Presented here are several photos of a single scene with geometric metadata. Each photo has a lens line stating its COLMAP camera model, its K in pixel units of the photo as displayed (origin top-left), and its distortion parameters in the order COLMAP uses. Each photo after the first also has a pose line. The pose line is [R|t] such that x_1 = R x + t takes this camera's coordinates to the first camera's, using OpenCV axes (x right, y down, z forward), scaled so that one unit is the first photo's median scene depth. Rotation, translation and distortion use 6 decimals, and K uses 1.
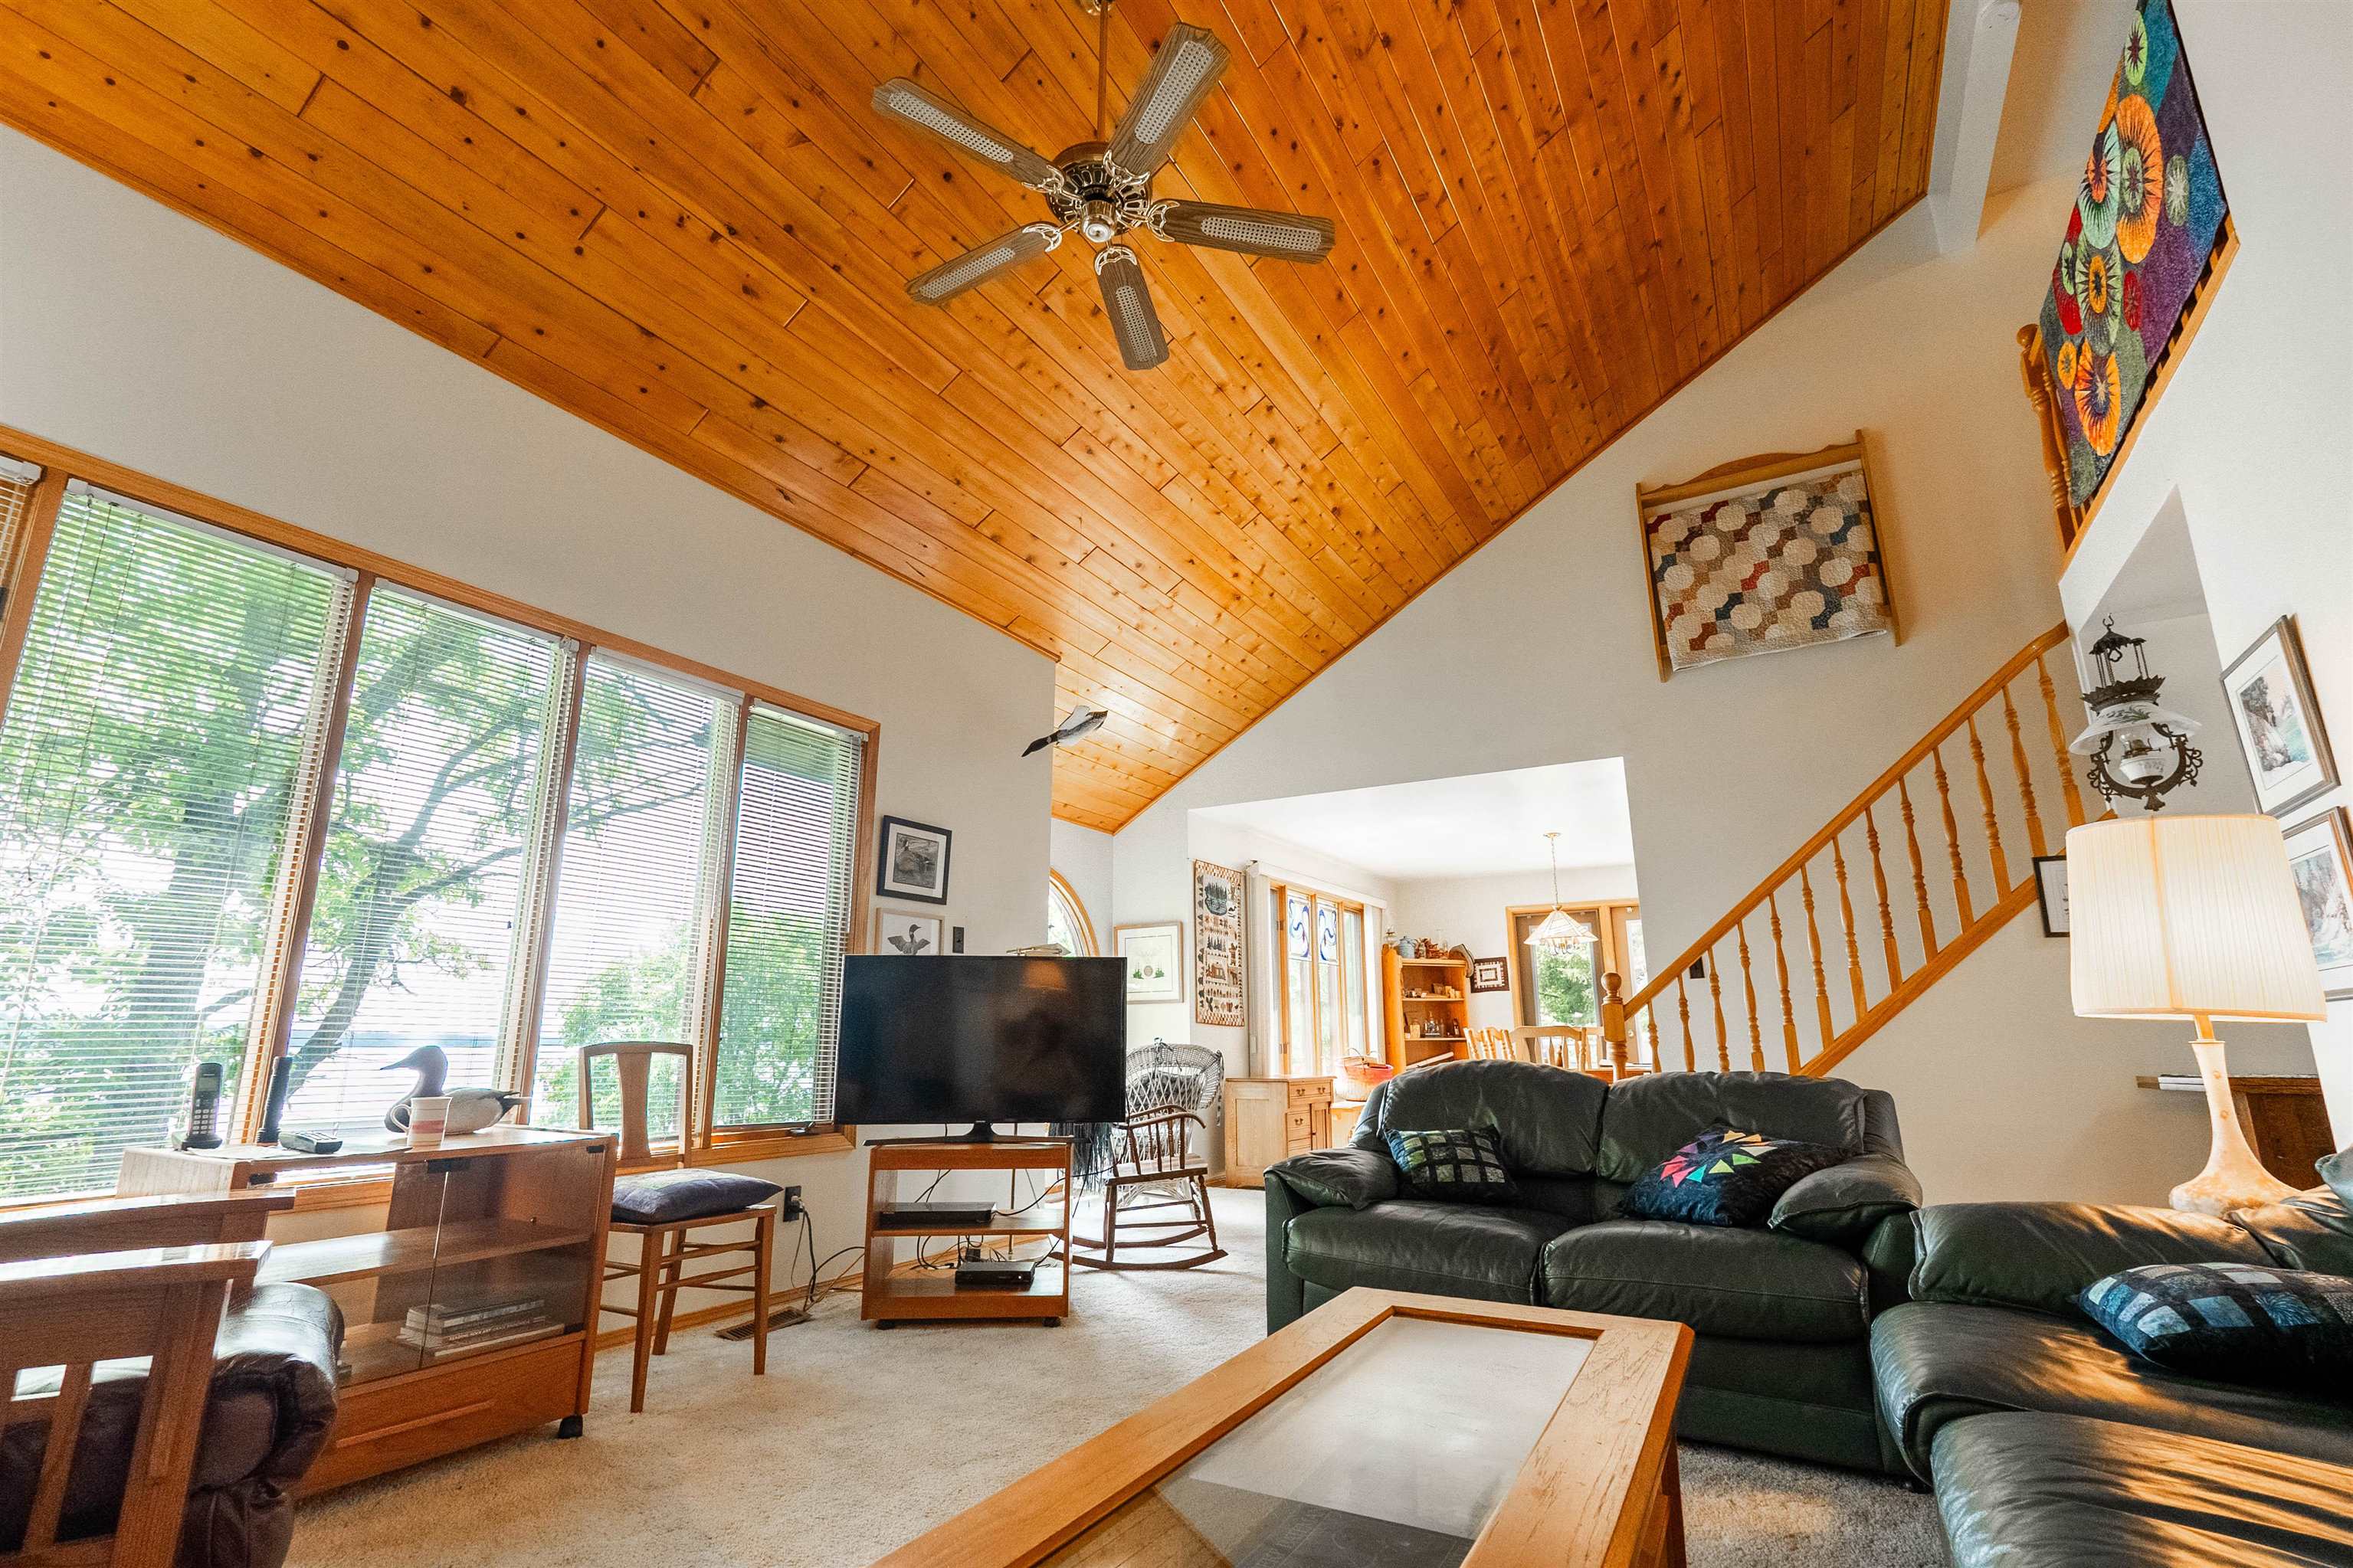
lens RADIAL K [[1082.9, 0, 1176.5], [0, 1082.9, 784.0], [0, 0, 1]] dist [-0.029110, 0.000041]
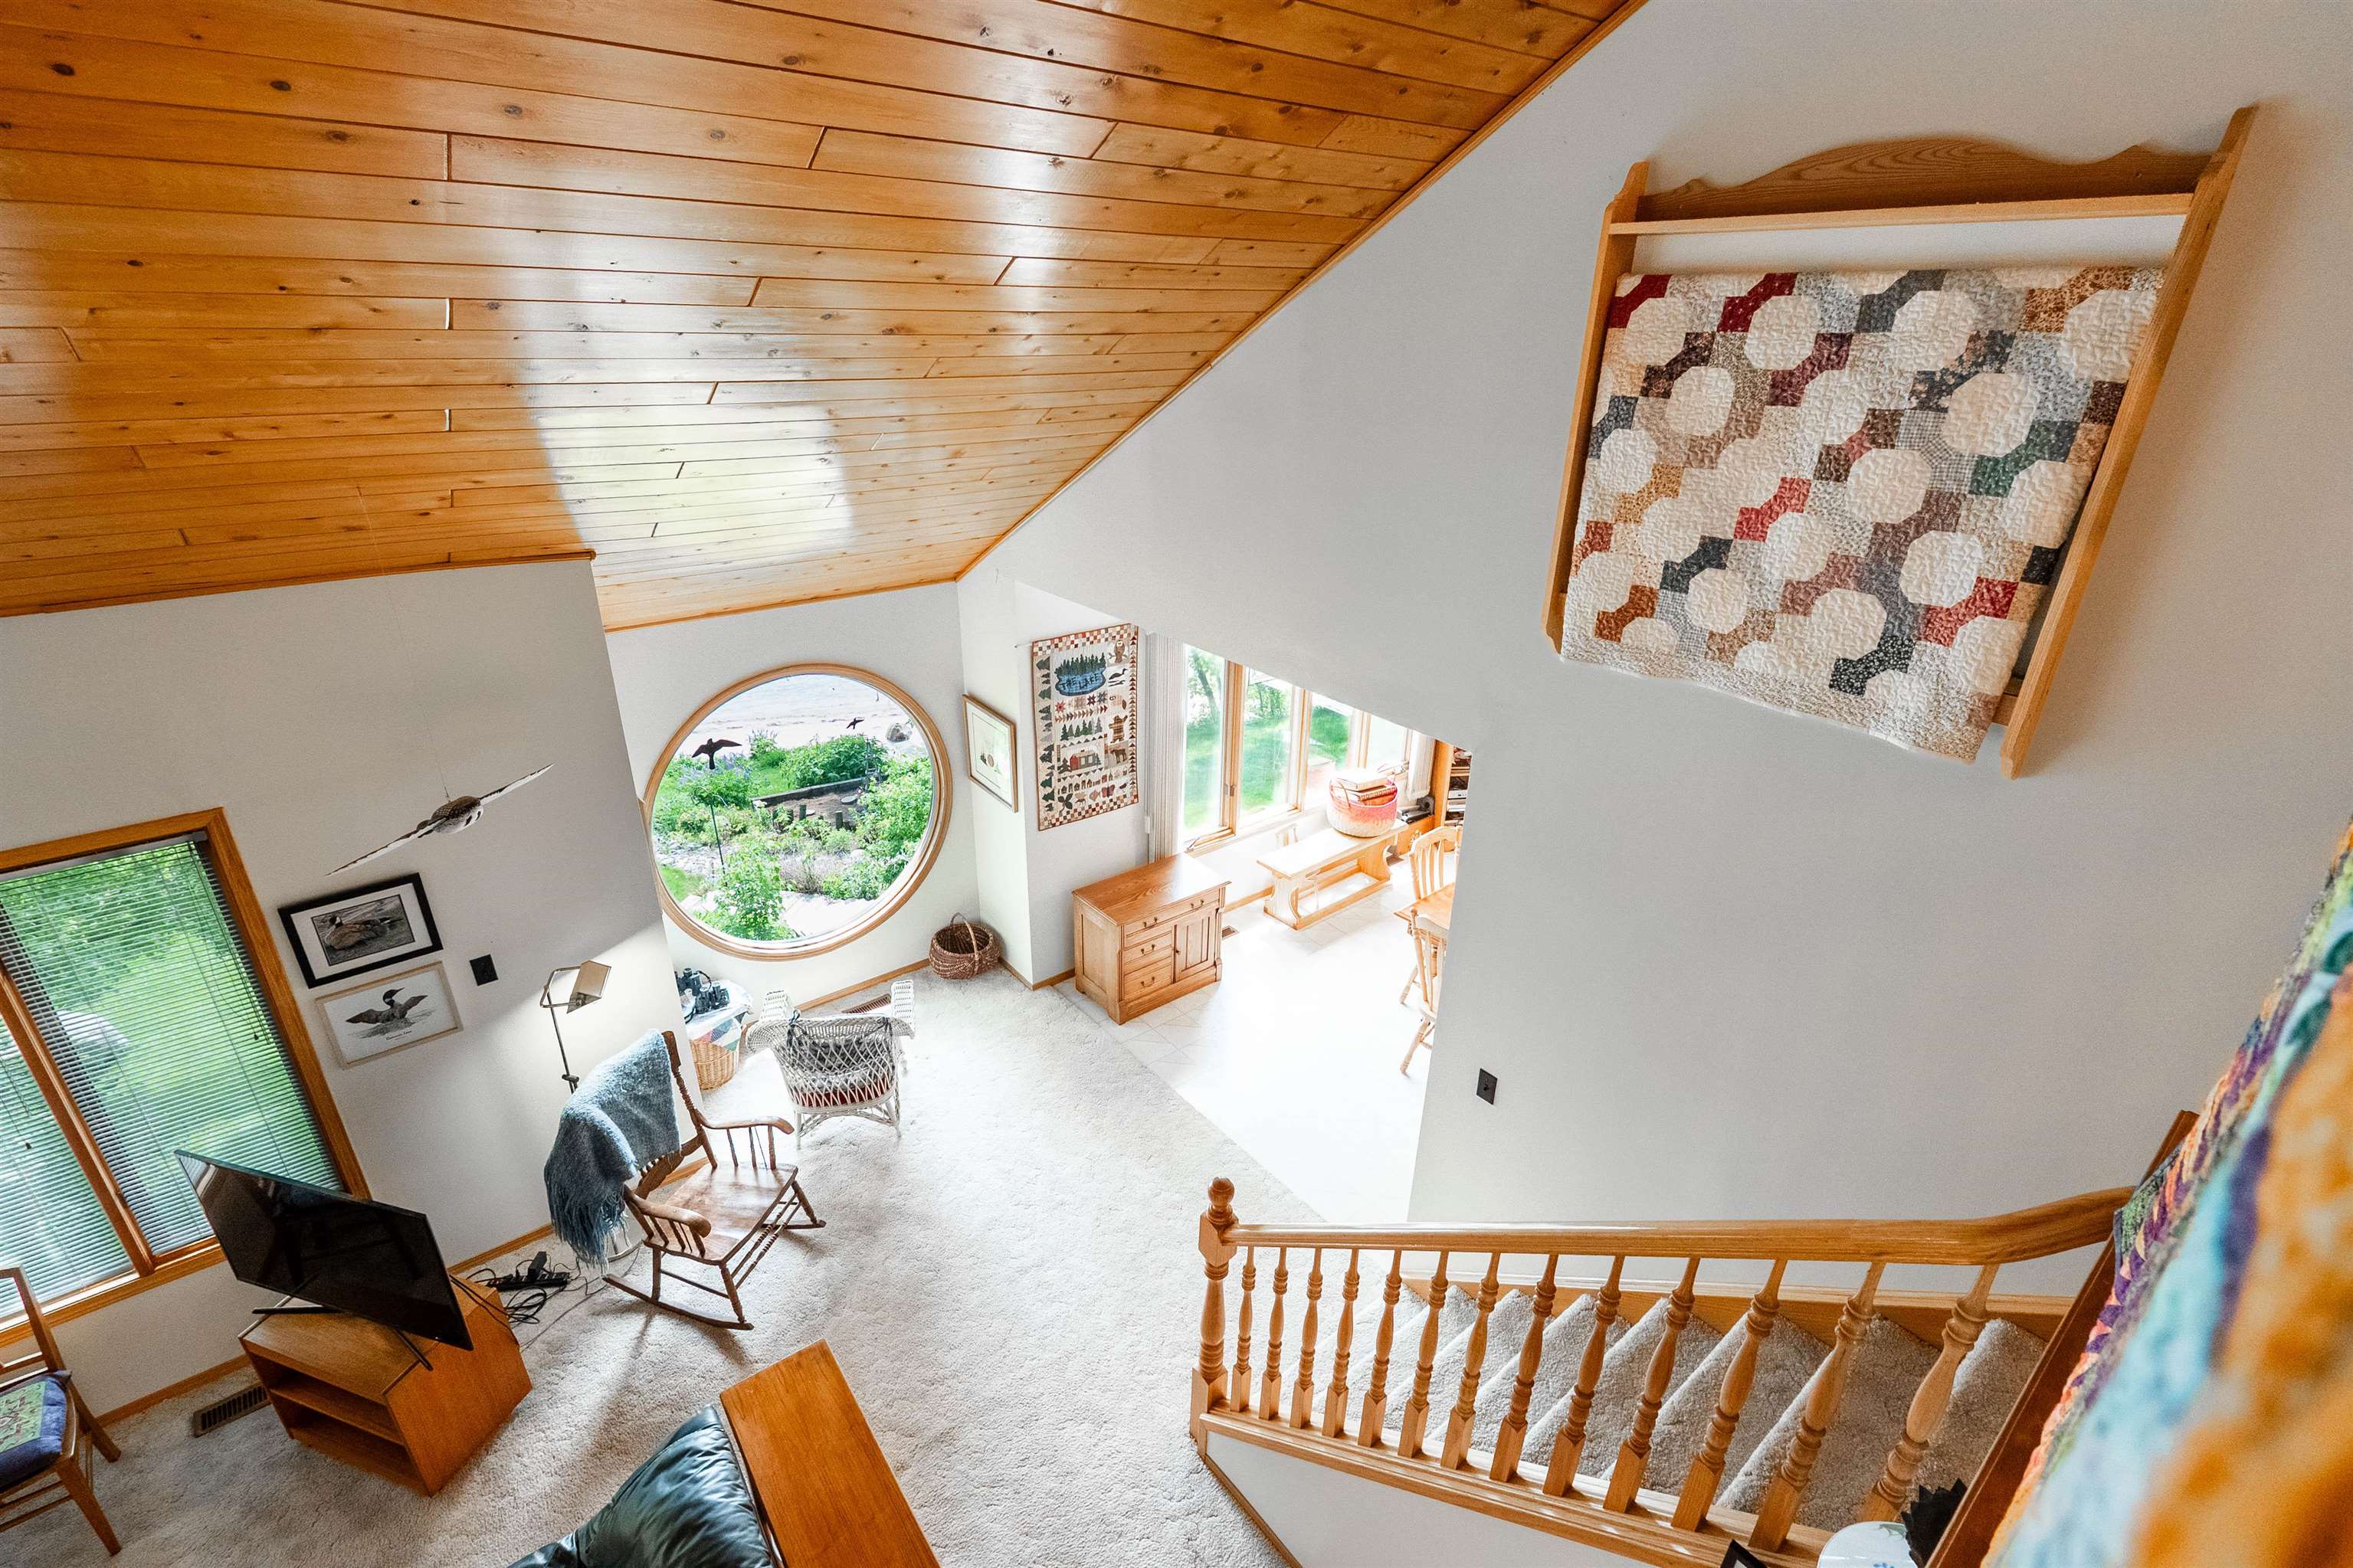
lens RADIAL K [[1067.5, 0, 1192.8], [0, 1067.5, 787.6], [0, 0, 1]] dist [-0.018879, -0.000339]
pose [[0.936980, 0.165332, -0.307790, 0.478428], [0.056605, 0.797476, 0.600690, -0.379161], [0.344768, -0.580256, 0.737860, 0.550531]]
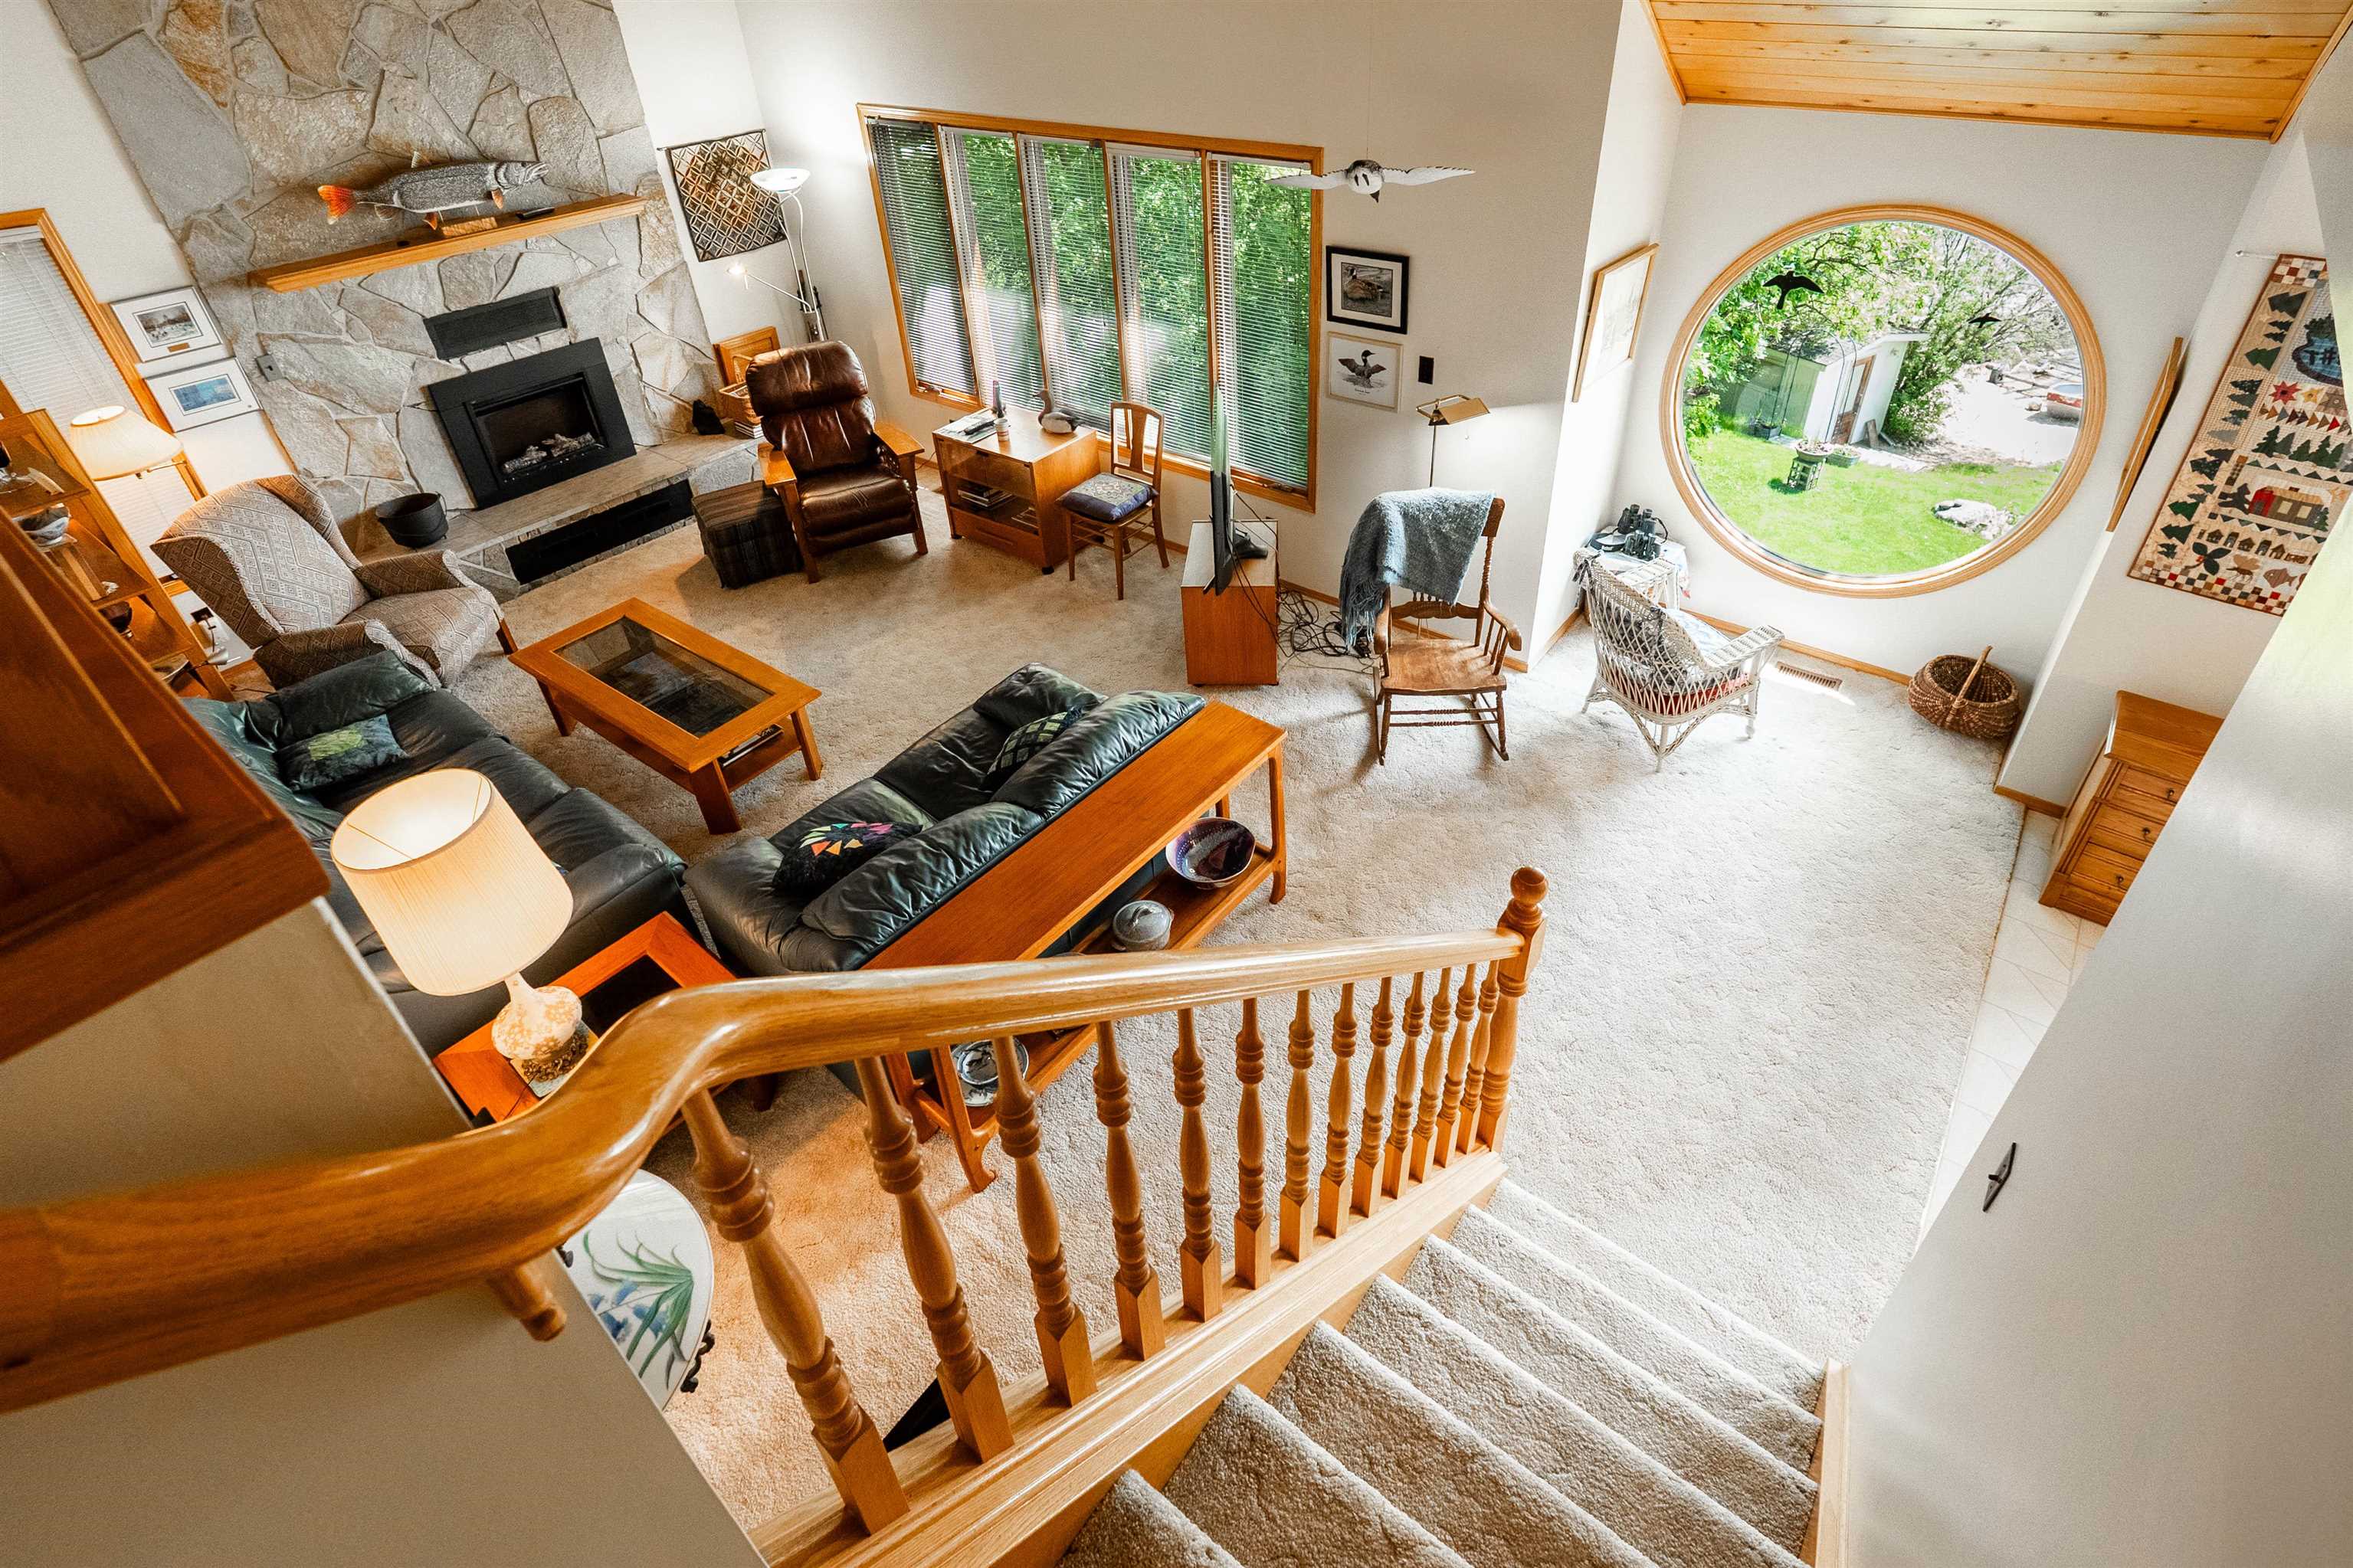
lens RADIAL K [[1133.8, 0, 1216.8], [0, 1133.8, 687.3], [0, 0, 1]] dist [-0.021760, 0.002056]
pose [[-0.137479, 0.571850, -0.808756, 0.694084], [0.266386, 0.807773, 0.525872, -0.181638], [0.954012, -0.143145, -0.263385, 0.881247]]
